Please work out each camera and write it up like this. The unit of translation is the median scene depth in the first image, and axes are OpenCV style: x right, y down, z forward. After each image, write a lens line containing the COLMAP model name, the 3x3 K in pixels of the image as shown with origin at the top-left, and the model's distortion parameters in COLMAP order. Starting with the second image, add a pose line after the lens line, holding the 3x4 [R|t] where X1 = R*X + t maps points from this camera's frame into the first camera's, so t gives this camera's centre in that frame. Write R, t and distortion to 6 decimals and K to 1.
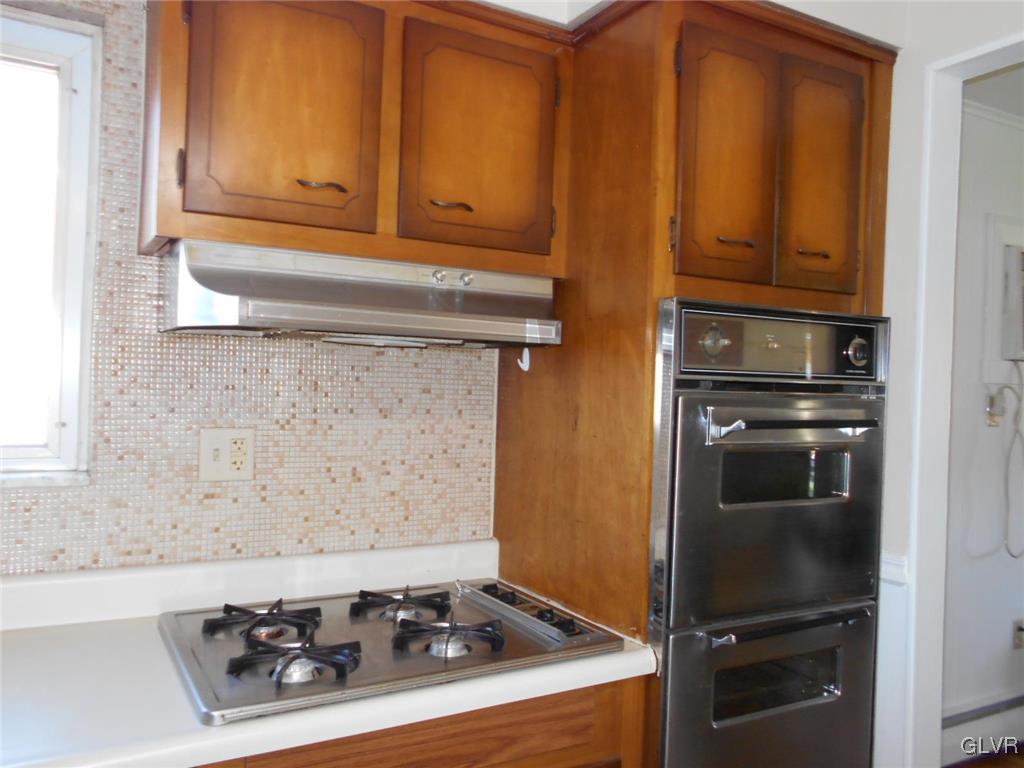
lens RADIAL K [[812.2, 0, 512.0], [0, 812.2, 384.0], [0, 0, 1]] dist [0.002963, 0.001894]
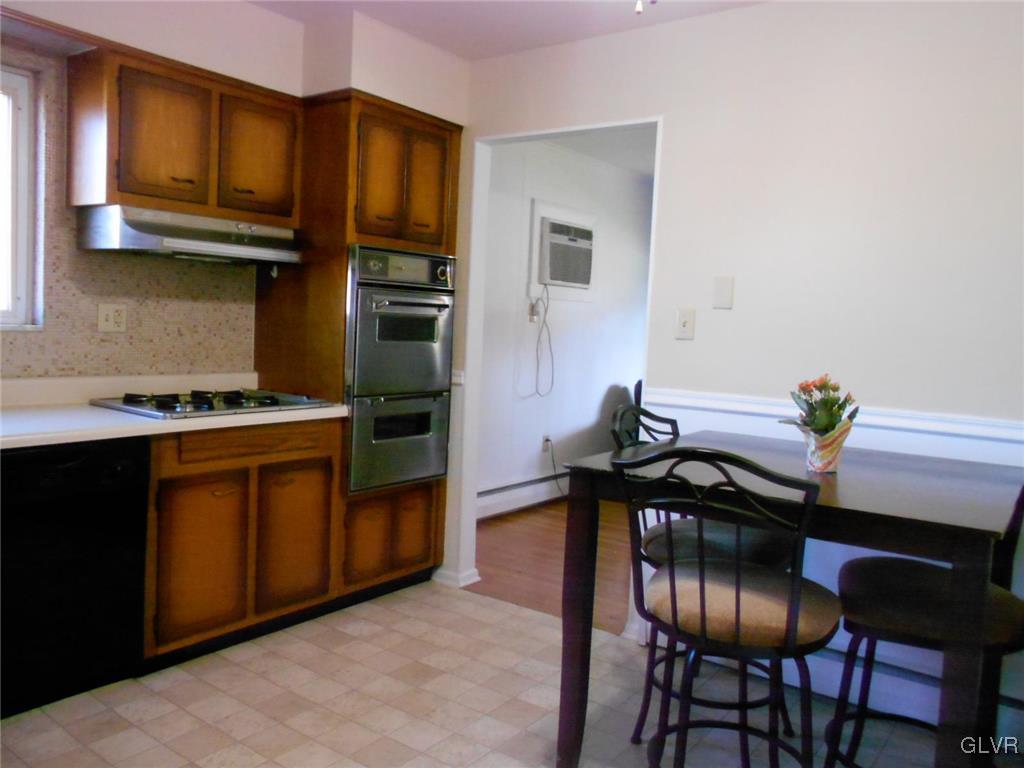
lens RADIAL K [[791.8, 0, 512.0], [0, 791.8, 384.0], [0, 0, 1]] dist [-0.042884, -0.000164]
pose [[0.913872, -0.020148, 0.405501, -0.246618], [-0.017994, 0.995777, 0.090029, 0.060179], [-0.405603, -0.089571, 0.909650, -0.972337]]
